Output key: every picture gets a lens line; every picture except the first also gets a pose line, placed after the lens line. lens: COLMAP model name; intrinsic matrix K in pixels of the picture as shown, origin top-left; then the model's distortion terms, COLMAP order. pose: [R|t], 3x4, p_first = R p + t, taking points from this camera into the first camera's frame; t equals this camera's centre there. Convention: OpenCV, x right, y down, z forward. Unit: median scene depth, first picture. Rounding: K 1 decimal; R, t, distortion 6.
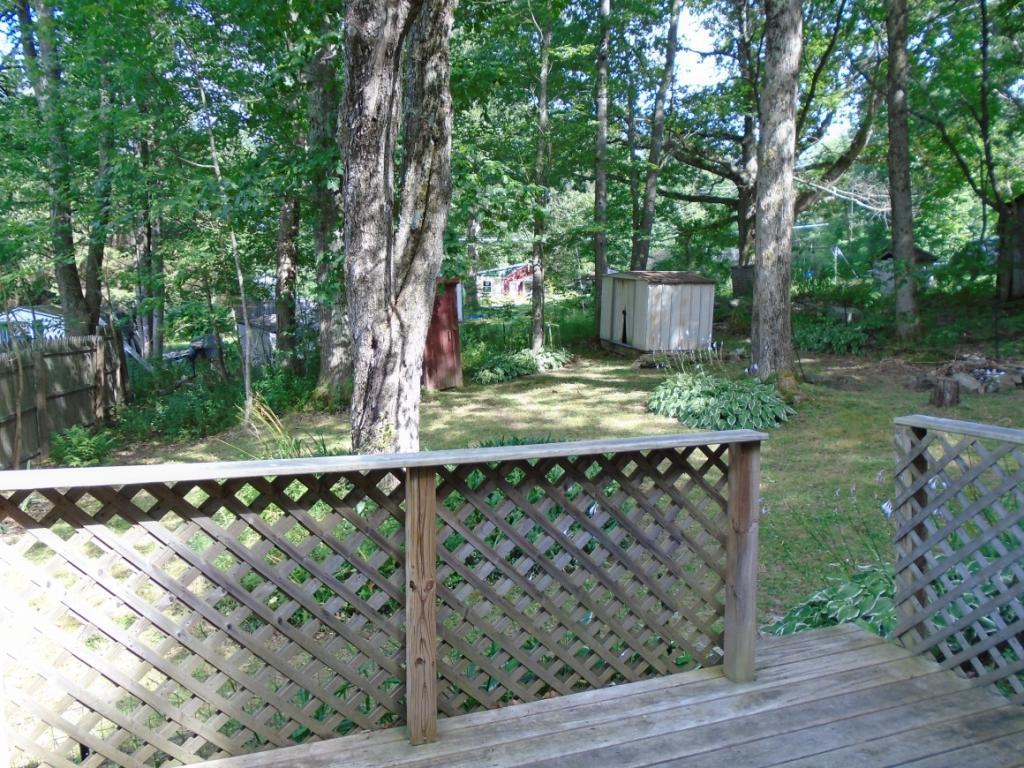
lens RADIAL K [[785.2, 0, 514.6], [0, 785.2, 381.9], [0, 0, 1]] dist [-0.000088, 0.009710]
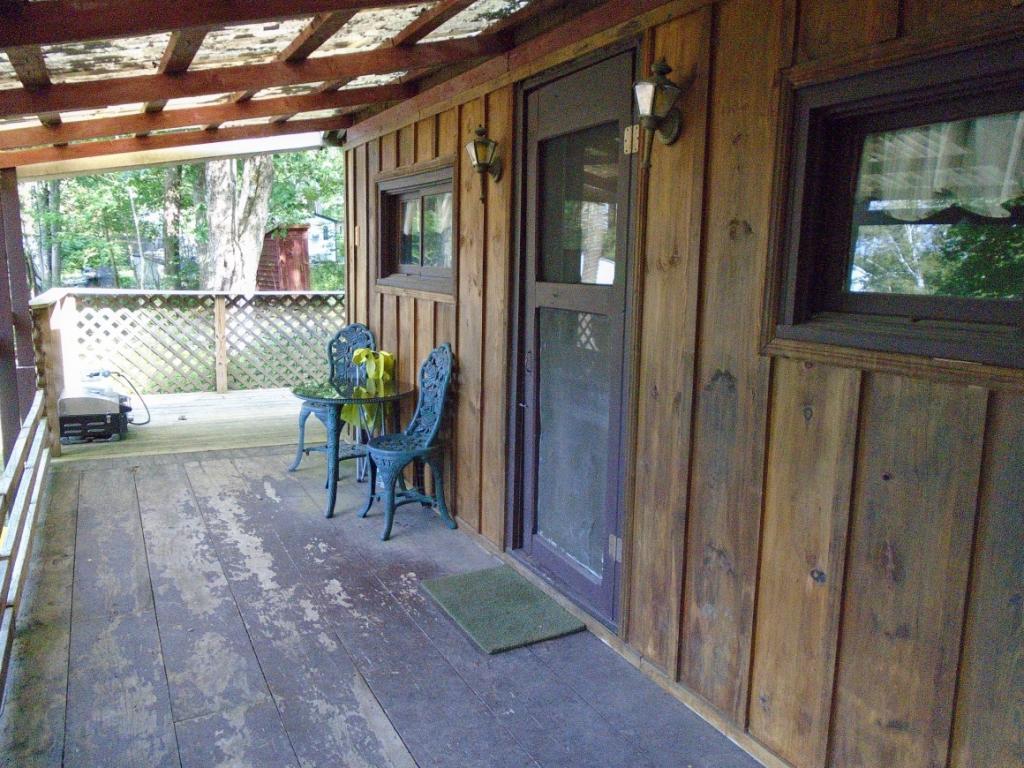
lens RADIAL K [[785.2, 0, 508.3], [0, 785.2, 386.5], [0, 0, 1]] dist [-0.000088, 0.009710]
pose [[0.992650, 0.012983, 0.120319, 0.230415], [-0.021355, 0.997419, 0.068554, 0.085788], [-0.119118, -0.070620, 0.990365, -0.786438]]
